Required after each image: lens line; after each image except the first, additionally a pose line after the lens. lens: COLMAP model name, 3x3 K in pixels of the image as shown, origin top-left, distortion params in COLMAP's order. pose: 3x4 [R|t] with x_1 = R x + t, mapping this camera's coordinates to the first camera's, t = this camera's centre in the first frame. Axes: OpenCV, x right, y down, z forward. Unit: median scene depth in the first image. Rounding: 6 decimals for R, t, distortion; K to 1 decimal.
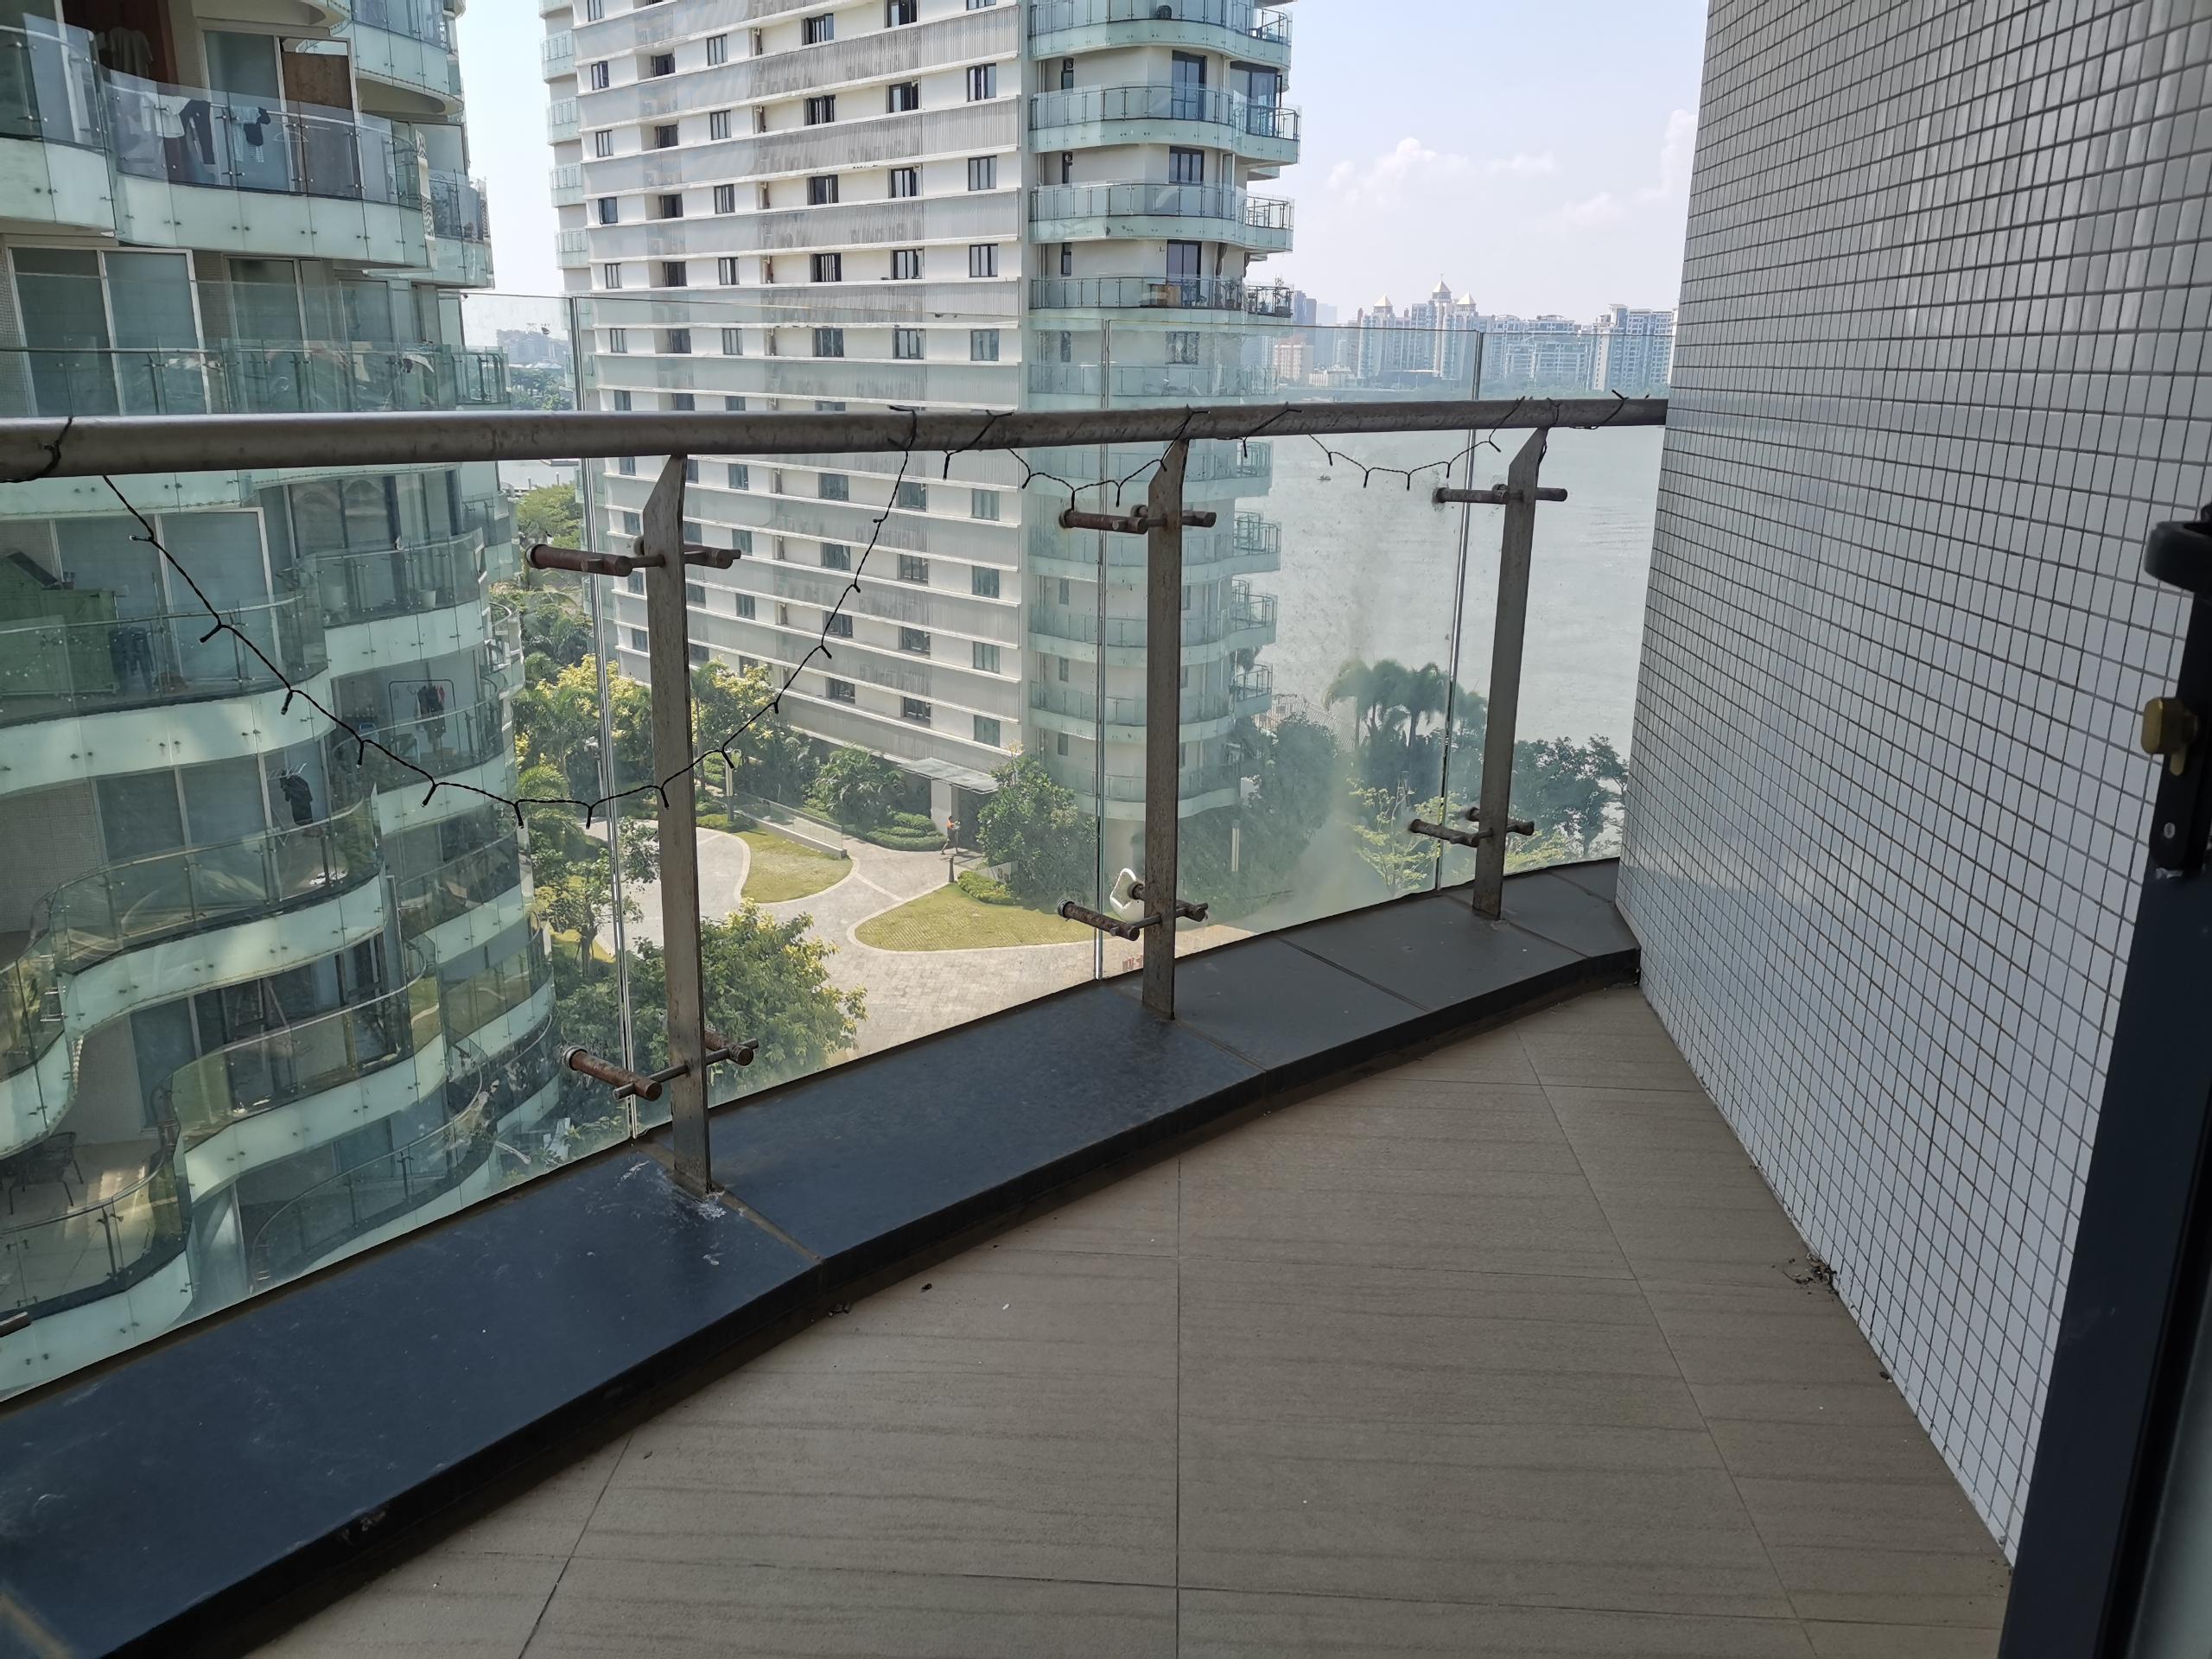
lens RADIAL K [[1653.2, 0, 1106.0], [0, 1653.2, 829.5], [0, 0, 1]] dist [0.095777, -0.125976]
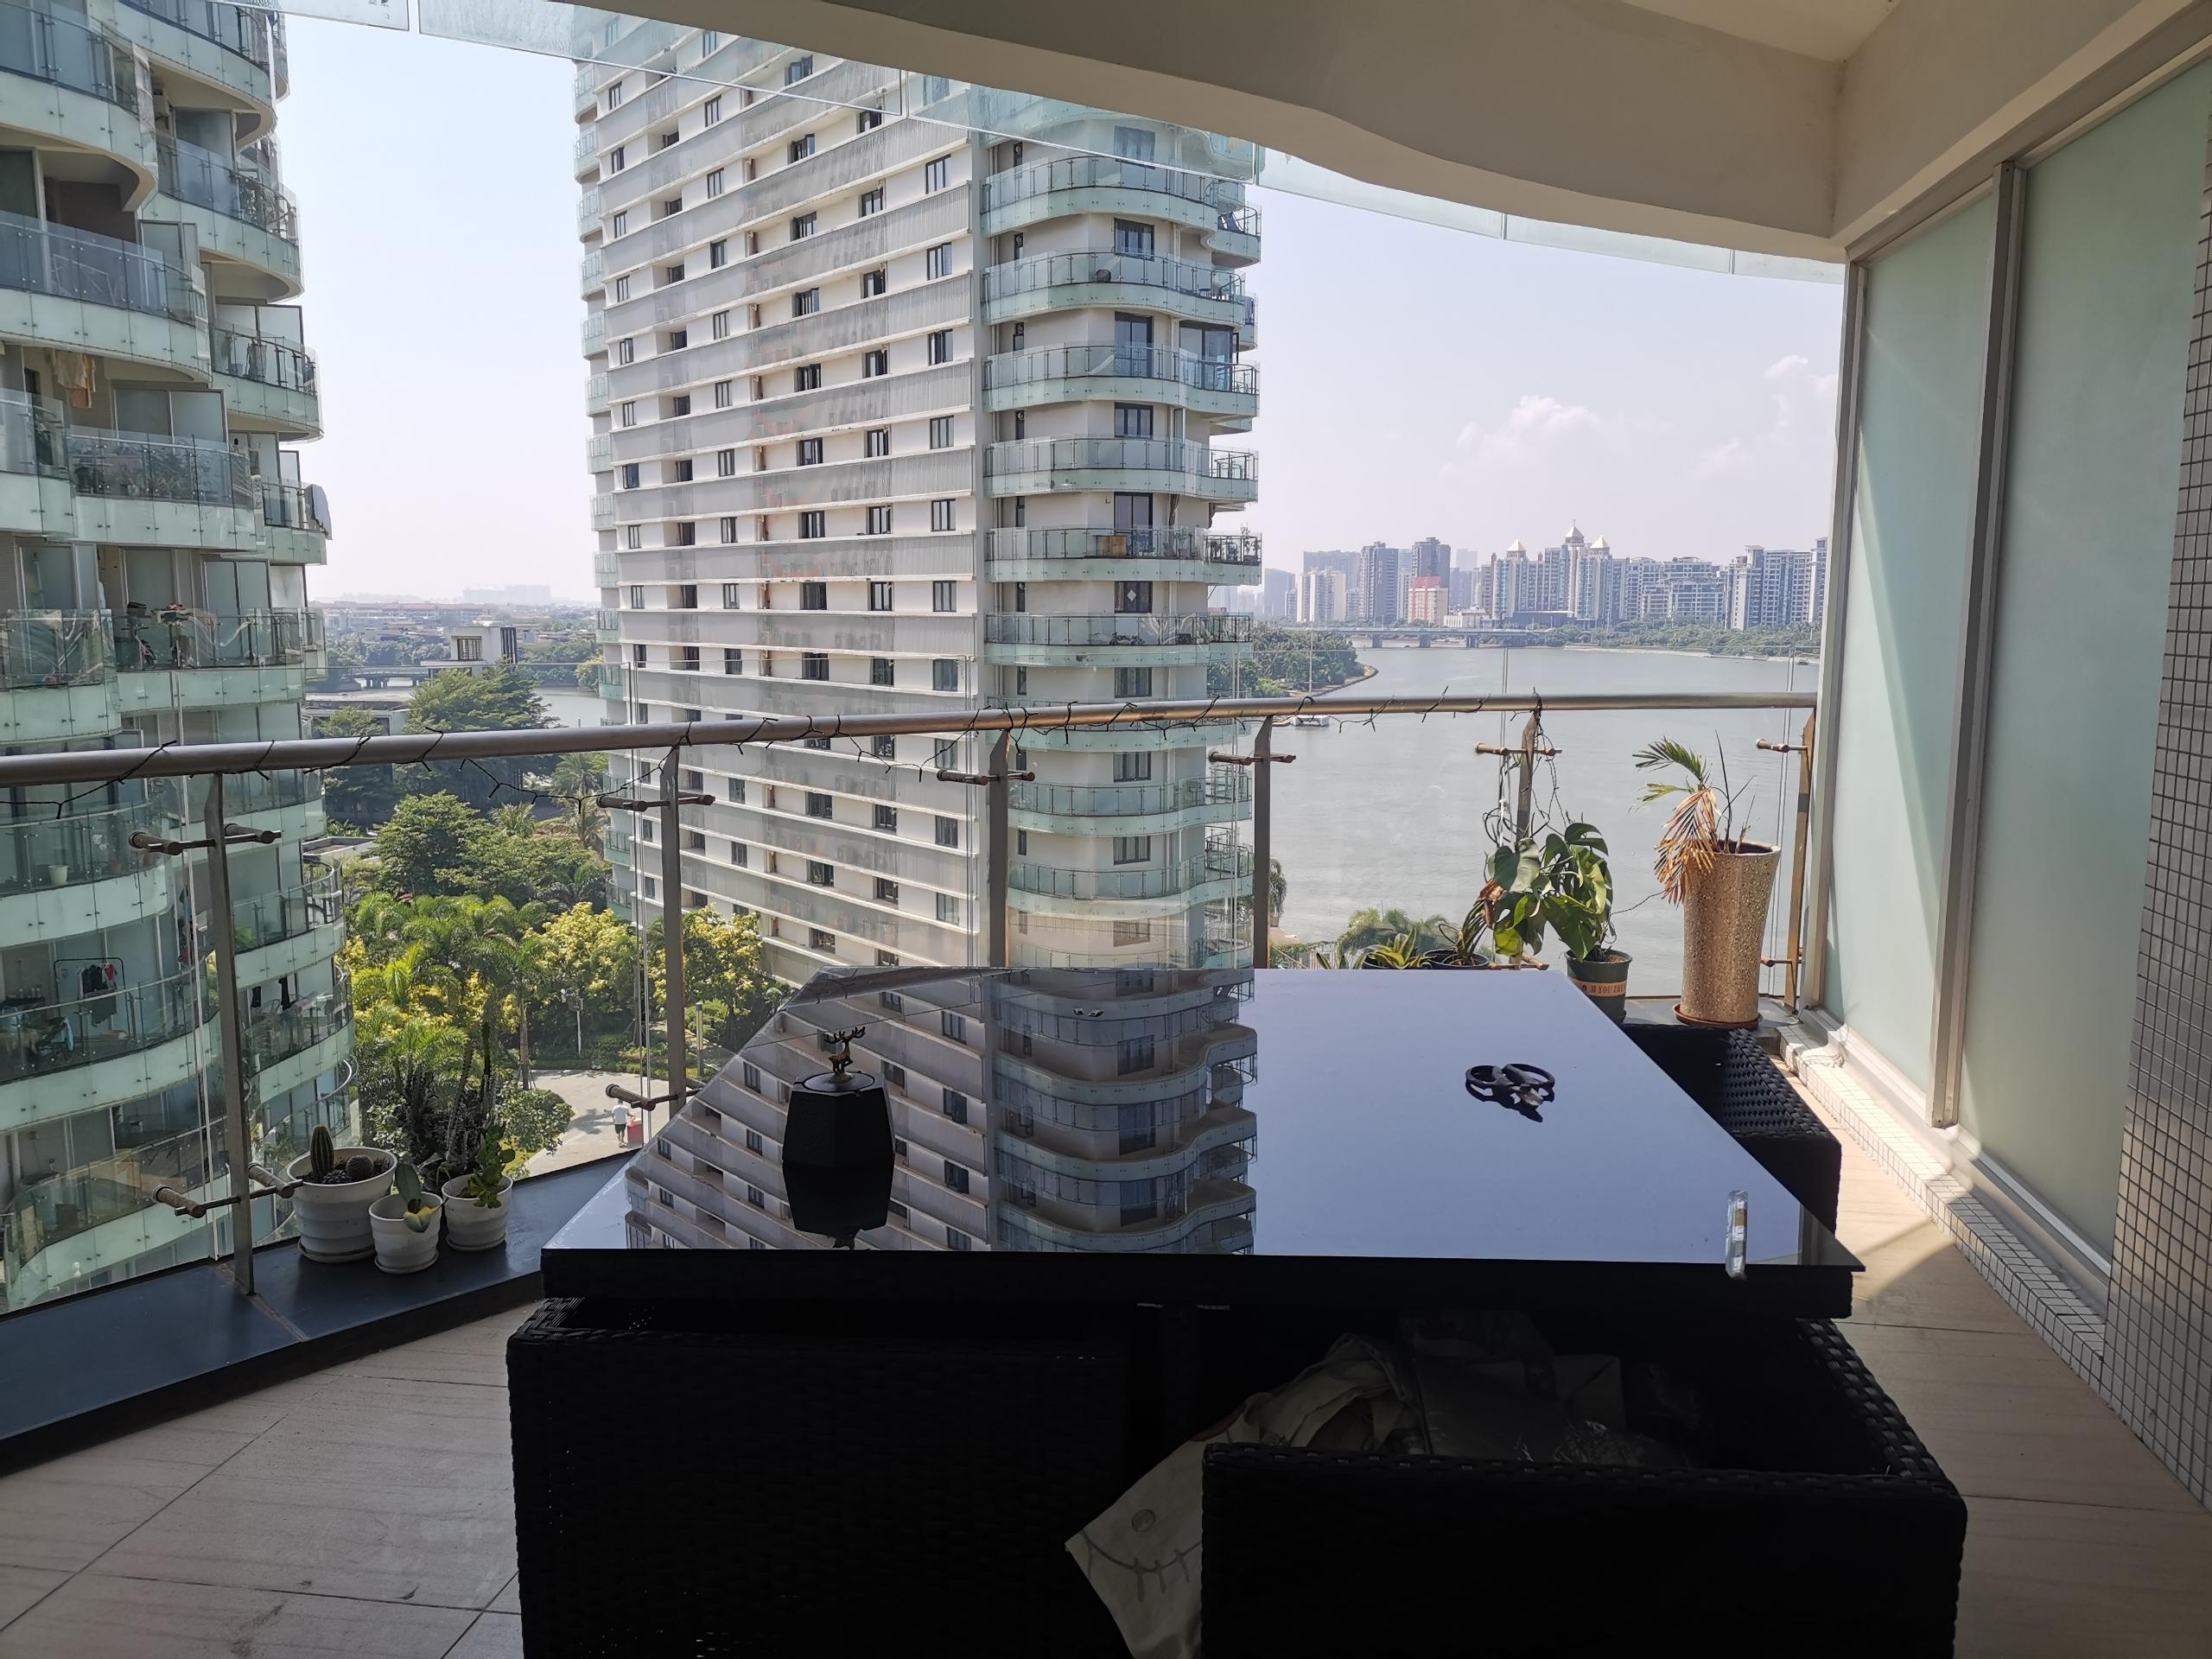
lens RADIAL K [[1653.2, 0, 1106.0], [0, 1653.2, 829.5], [0, 0, 1]] dist [0.095777, -0.125976]
pose [[0.996466, -0.001064, -0.083987, 0.099366], [-0.010751, 0.990078, -0.140110, -0.015367], [0.083302, 0.140518, 0.986567, 0.050639]]
